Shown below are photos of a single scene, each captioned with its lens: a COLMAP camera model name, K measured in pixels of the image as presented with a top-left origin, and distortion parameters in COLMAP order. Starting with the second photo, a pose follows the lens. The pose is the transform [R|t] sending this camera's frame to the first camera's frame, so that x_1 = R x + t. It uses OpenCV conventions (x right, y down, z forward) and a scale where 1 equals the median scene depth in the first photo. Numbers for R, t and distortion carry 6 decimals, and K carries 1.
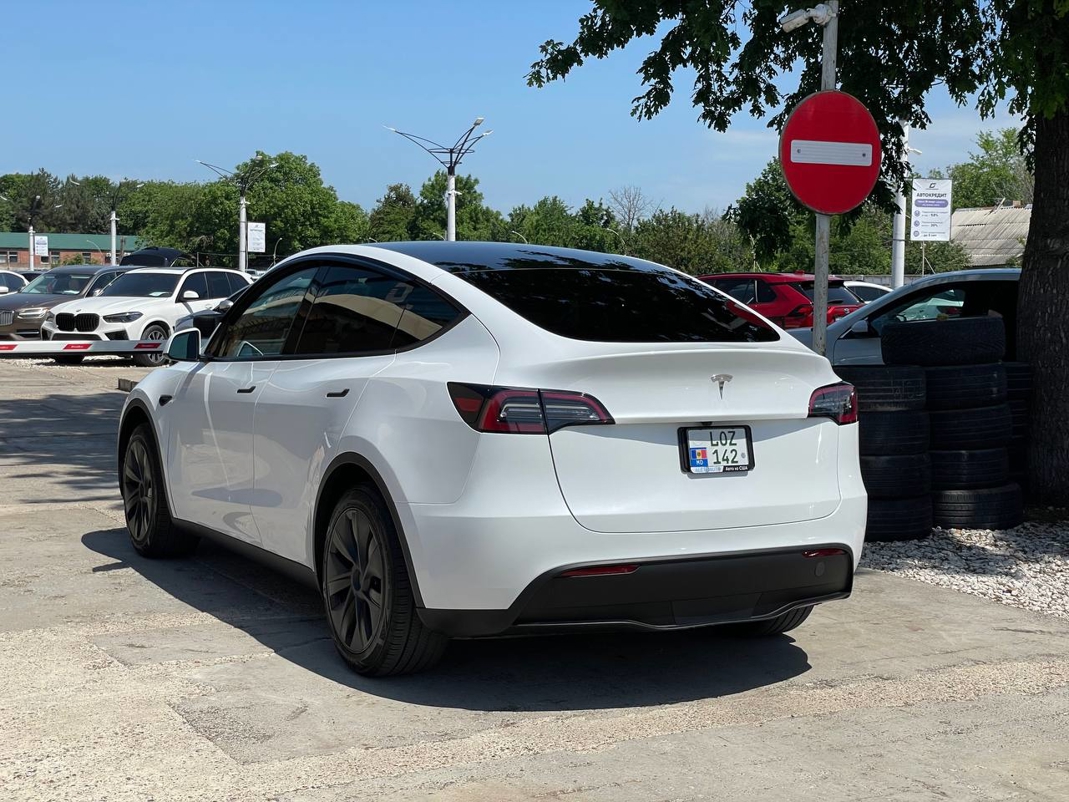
lens RADIAL K [[1574.7, 0, 550.0], [0, 1574.7, 399.7], [0, 0, 1]] dist [0.139131, -0.206488]
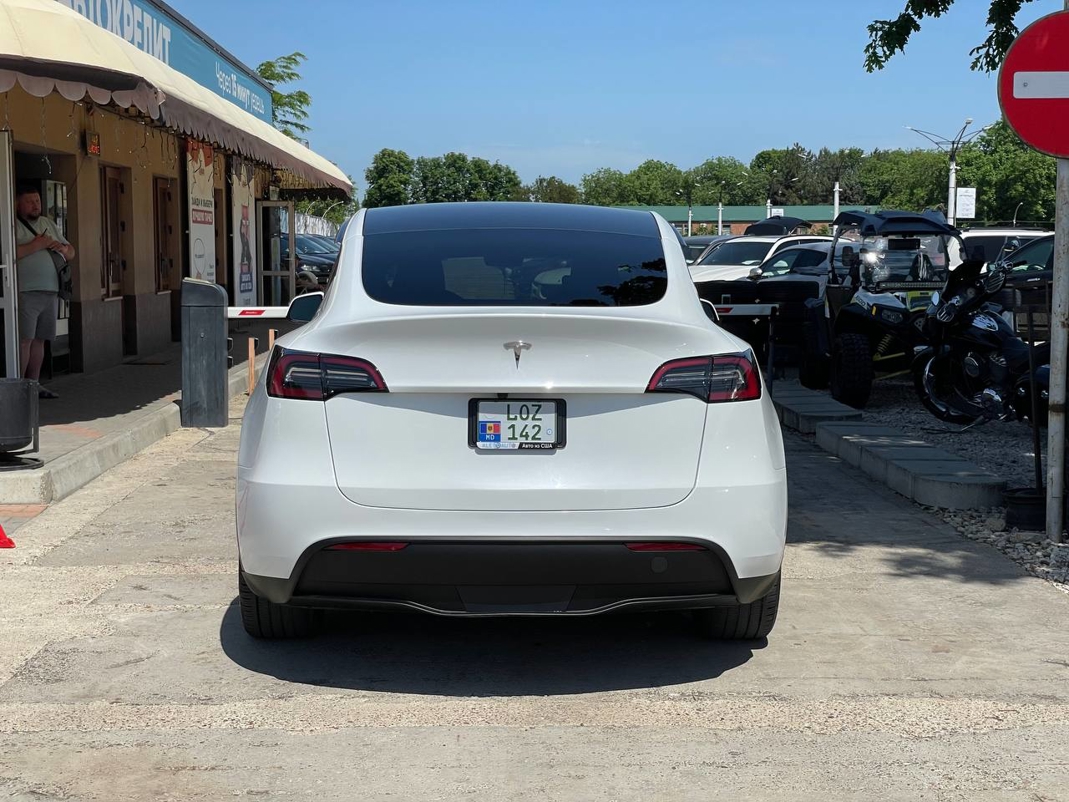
lens RADIAL K [[1576.8, 0, 541.2], [0, 1576.8, 395.9], [0, 0, 1]] dist [0.116761, -0.035874]
pose [[0.893376, 0.031683, -0.448192, 0.524660], [-0.023984, 0.999451, 0.022844, -0.005865], [0.448670, -0.009659, 0.893645, 0.192731]]
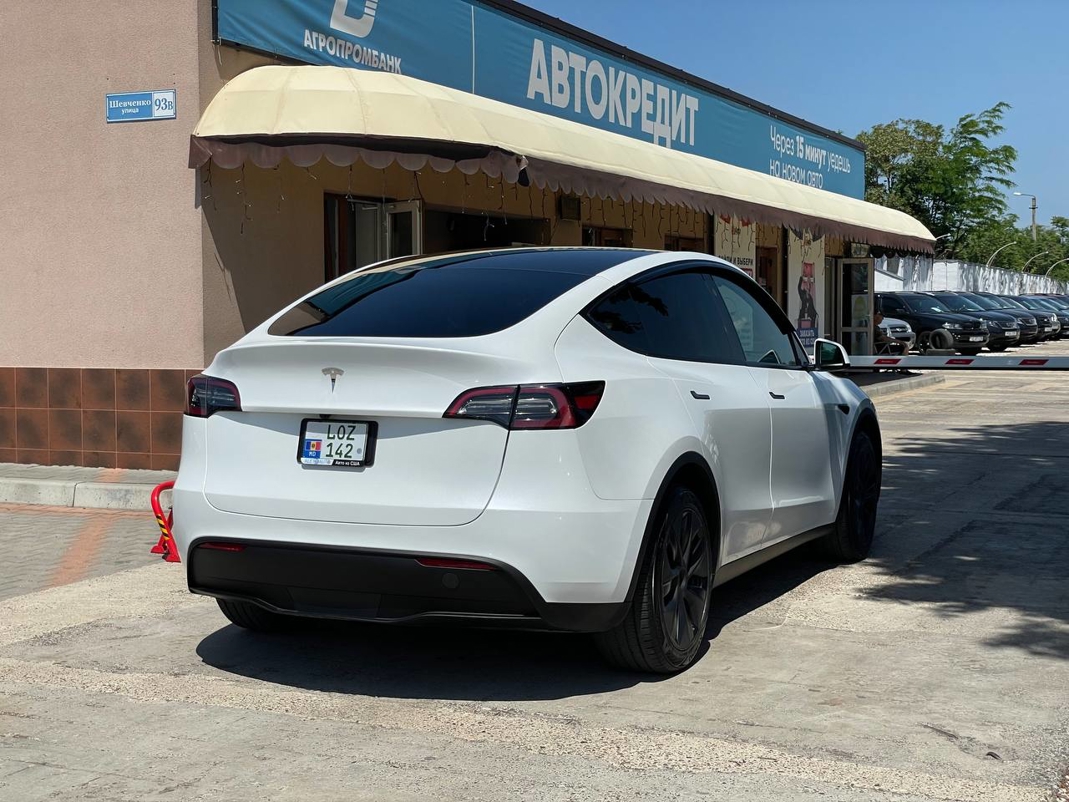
lens RADIAL K [[1581.3, 0, 529.6], [0, 1581.3, 385.2], [0, 0, 1]] dist [0.124172, -0.108047]
pose [[0.596928, 0.025064, -0.801903, 0.984875], [-0.048991, 0.998785, -0.005251, -0.005819], [0.800798, 0.042420, 0.597431, 0.493697]]
